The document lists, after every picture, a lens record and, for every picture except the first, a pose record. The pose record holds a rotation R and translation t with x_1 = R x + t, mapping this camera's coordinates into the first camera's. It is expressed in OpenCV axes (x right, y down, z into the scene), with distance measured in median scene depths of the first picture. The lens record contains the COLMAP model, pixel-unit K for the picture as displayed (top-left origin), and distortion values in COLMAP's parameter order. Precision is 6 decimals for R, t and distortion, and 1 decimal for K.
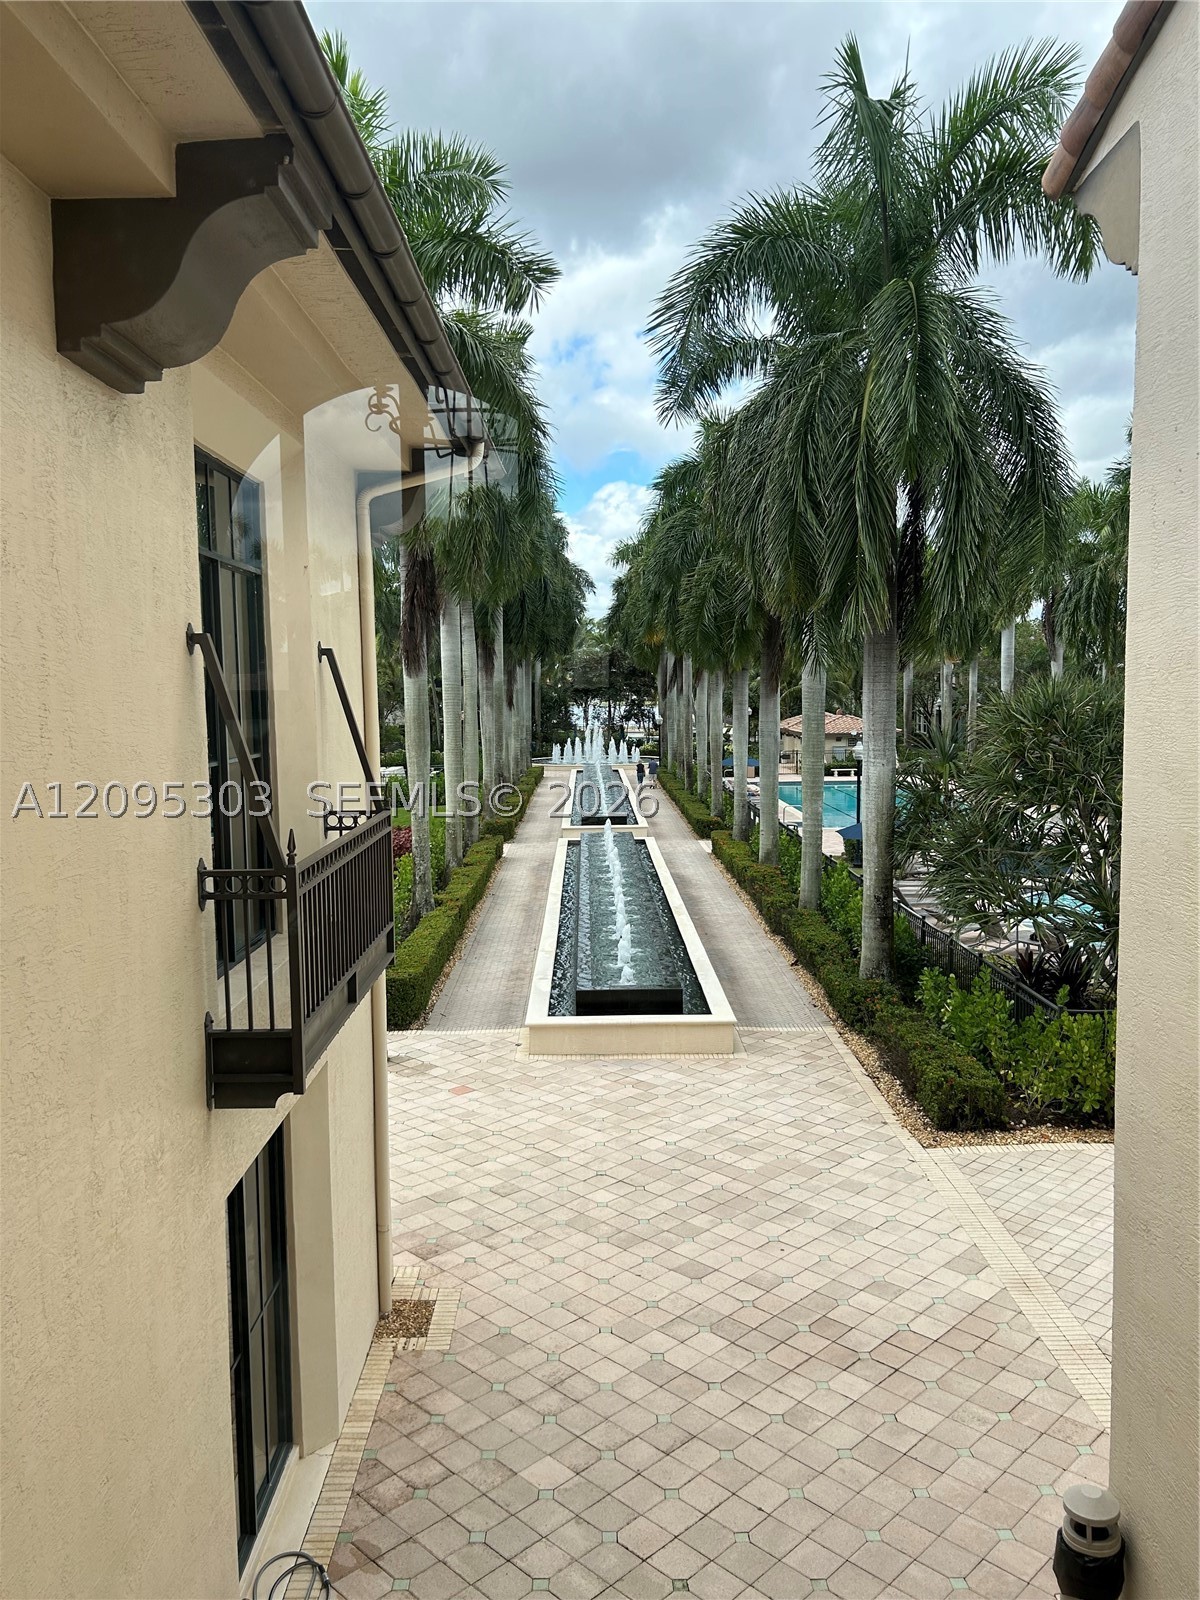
lens RADIAL K [[1206.3, 0, 597.9], [0, 1206.3, 795.1], [0, 0, 1]] dist [0.001485, -0.000110]
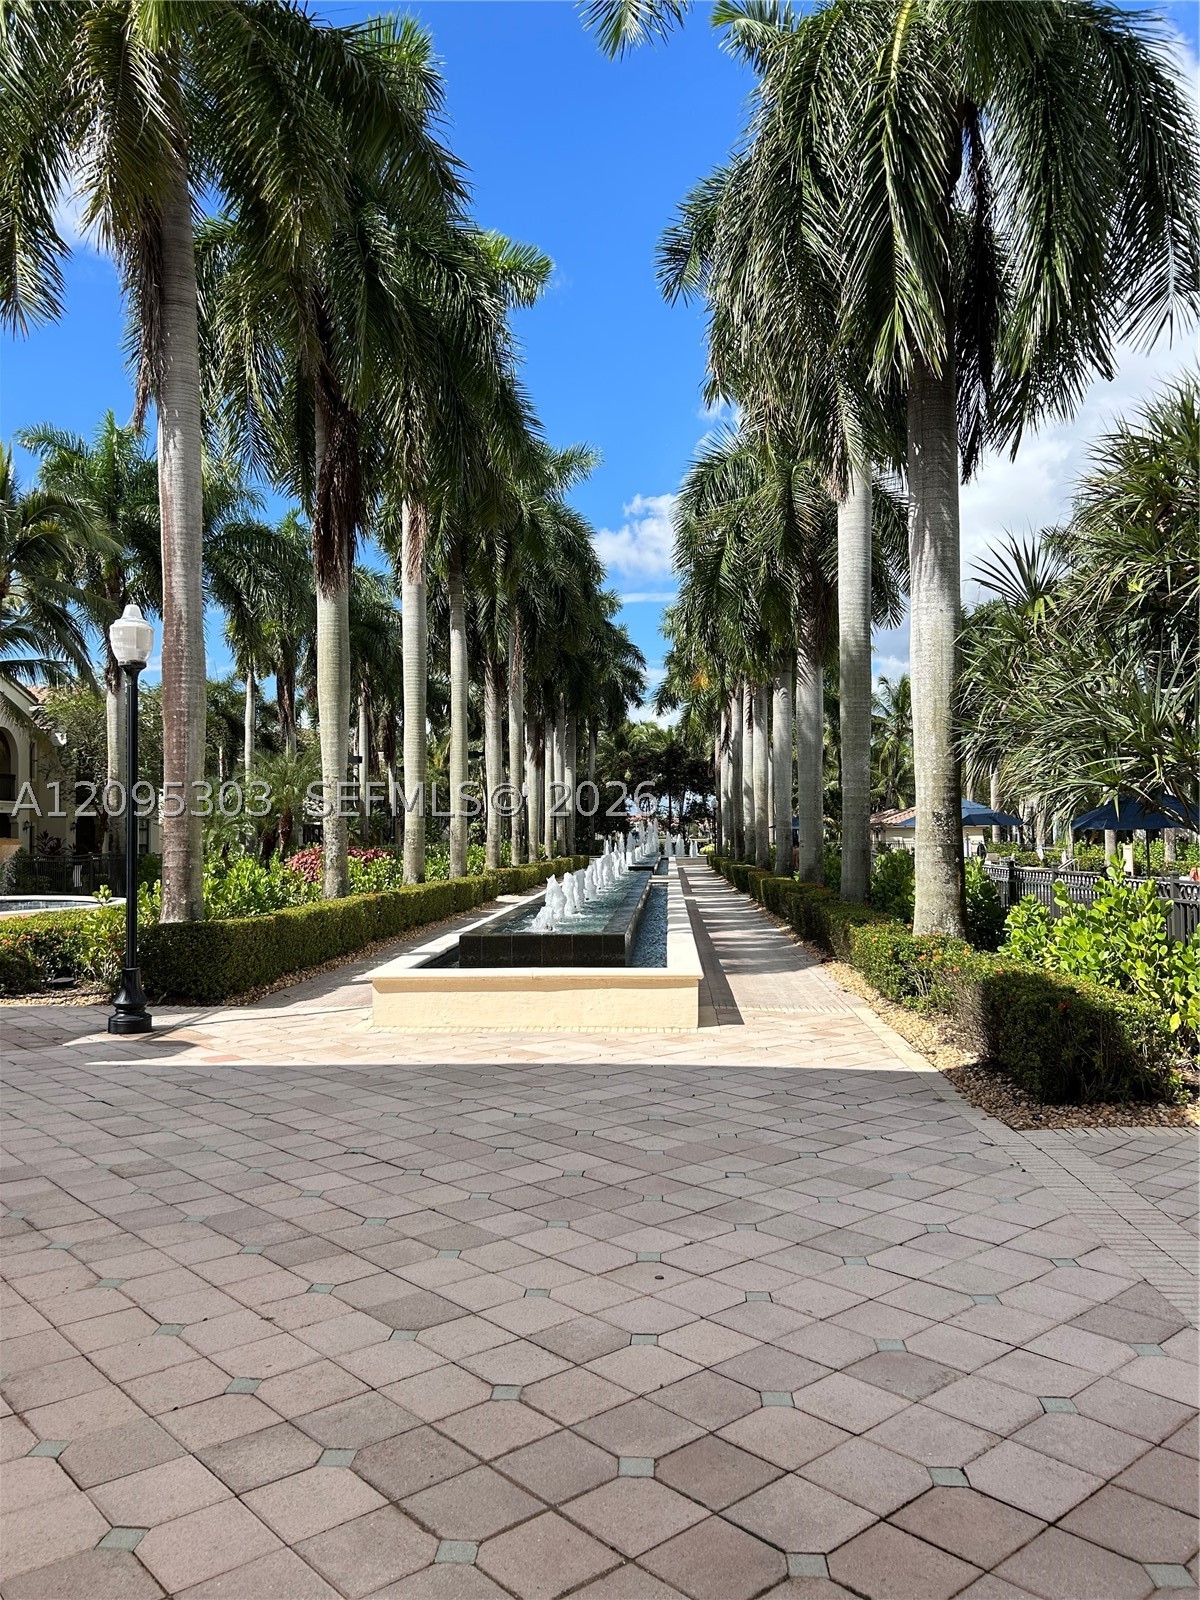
lens RADIAL K [[1206.3, 0, 602.6], [0, 1206.3, 811.3], [0, 0, 1]] dist [0.001485, -0.000110]
pose [[0.997747, 0.001977, -0.067061, 0.143630], [-0.009417, 0.993797, -0.110814, 0.237516], [0.066426, 0.111196, 0.991576, 0.516110]]
